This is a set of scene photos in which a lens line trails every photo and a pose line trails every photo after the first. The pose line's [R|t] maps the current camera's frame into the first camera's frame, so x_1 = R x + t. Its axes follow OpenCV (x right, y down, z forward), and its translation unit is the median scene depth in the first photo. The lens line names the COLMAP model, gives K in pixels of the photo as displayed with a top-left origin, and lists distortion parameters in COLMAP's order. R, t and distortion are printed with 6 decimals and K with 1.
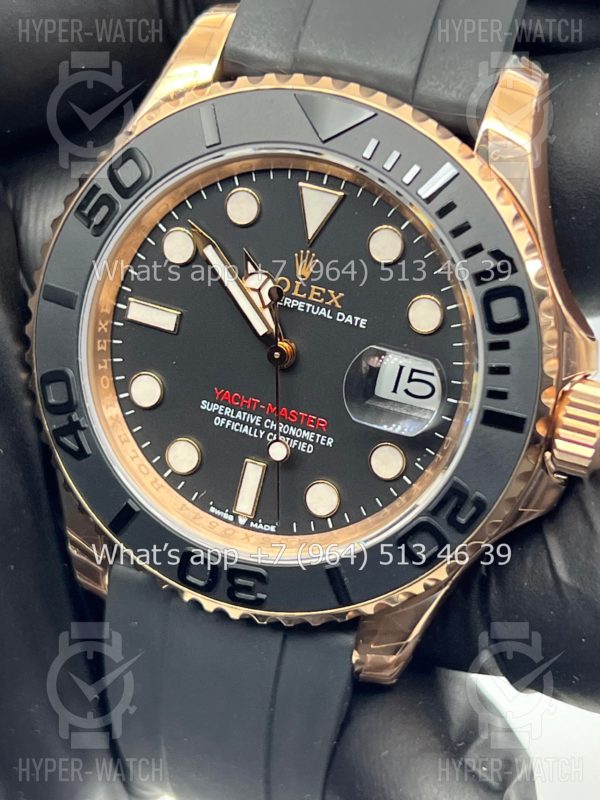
lens RADIAL K [[2069.4, 0, 296.8], [0, 2069.4, 399.1], [0, 0, 1]] dist [0.254129, 0.000000]
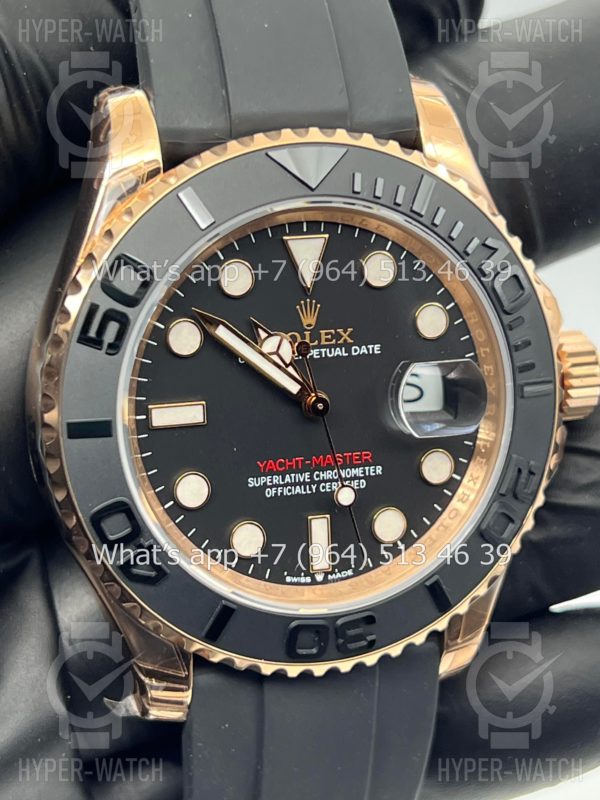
lens RADIAL K [[2069.4, 0, 308.2], [0, 2069.4, 402.4], [0, 0, 1]] dist [0.254129, 0.000000]
pose [[0.770264, -0.327767, 0.547049, -0.558491], [0.330606, 0.938774, 0.096967, -0.121220], [-0.545338, 0.106168, 0.831466, 0.165017]]
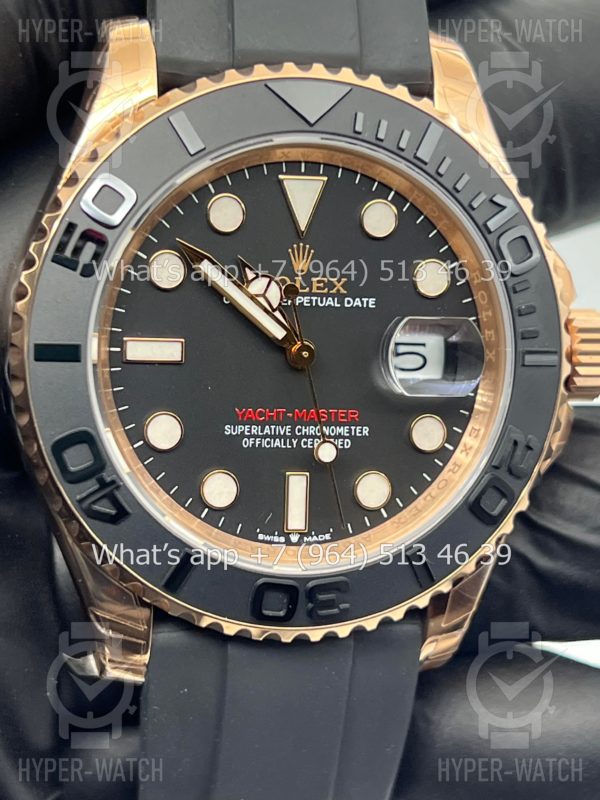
lens RADIAL K [[2069.4, 0, 292.9], [0, 2069.4, 393.5], [0, 0, 1]] dist [0.254129, 0.000000]
pose [[0.827531, -0.226534, 0.513688, -0.505156], [0.267940, 0.963412, -0.006779, 0.001247], [-0.493357, 0.143247, 0.857950, 0.182833]]
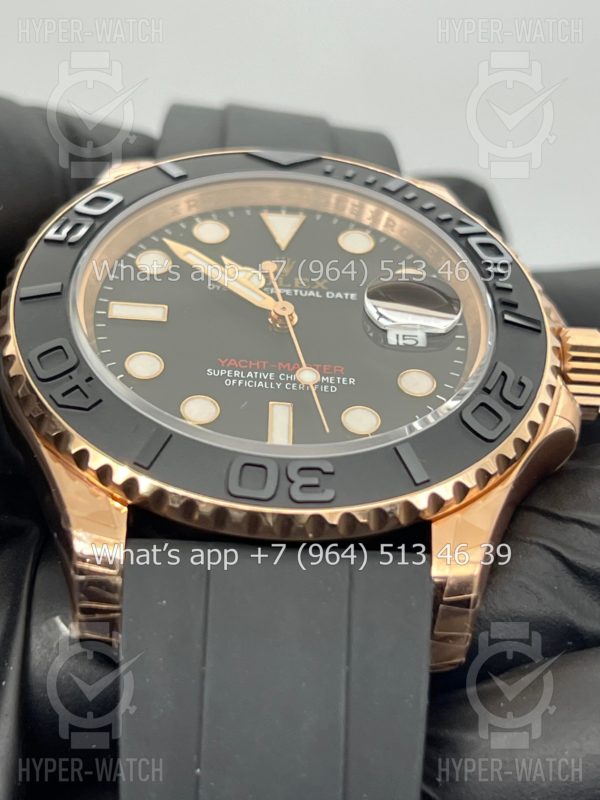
lens RADIAL K [[2069.4, 0, 297.4], [0, 2069.4, 401.6], [0, 0, 1]] dist [0.254129, 0.000000]
pose [[0.900964, 0.101863, 0.421768, -0.412043], [0.276031, 0.615425, -0.738281, 0.730300], [-0.334770, 0.781586, 0.526358, 0.507585]]
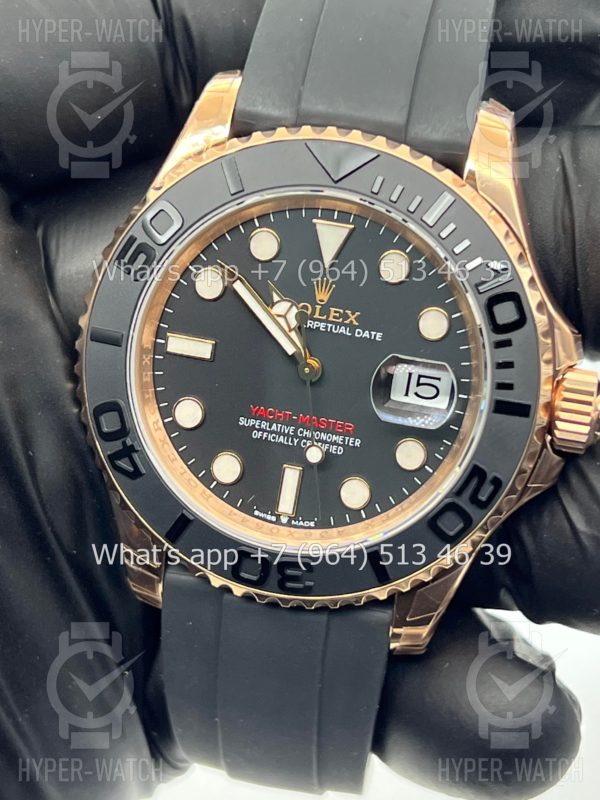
lens RADIAL K [[2069.4, 0, 307.6], [0, 2069.4, 396.7], [0, 0, 1]] dist [0.254129, 0.000000]
pose [[0.990854, -0.082771, 0.106567, -0.130988], [0.087732, 0.995227, -0.042739, 0.041799], [-0.102520, 0.051697, 0.993387, -0.134584]]
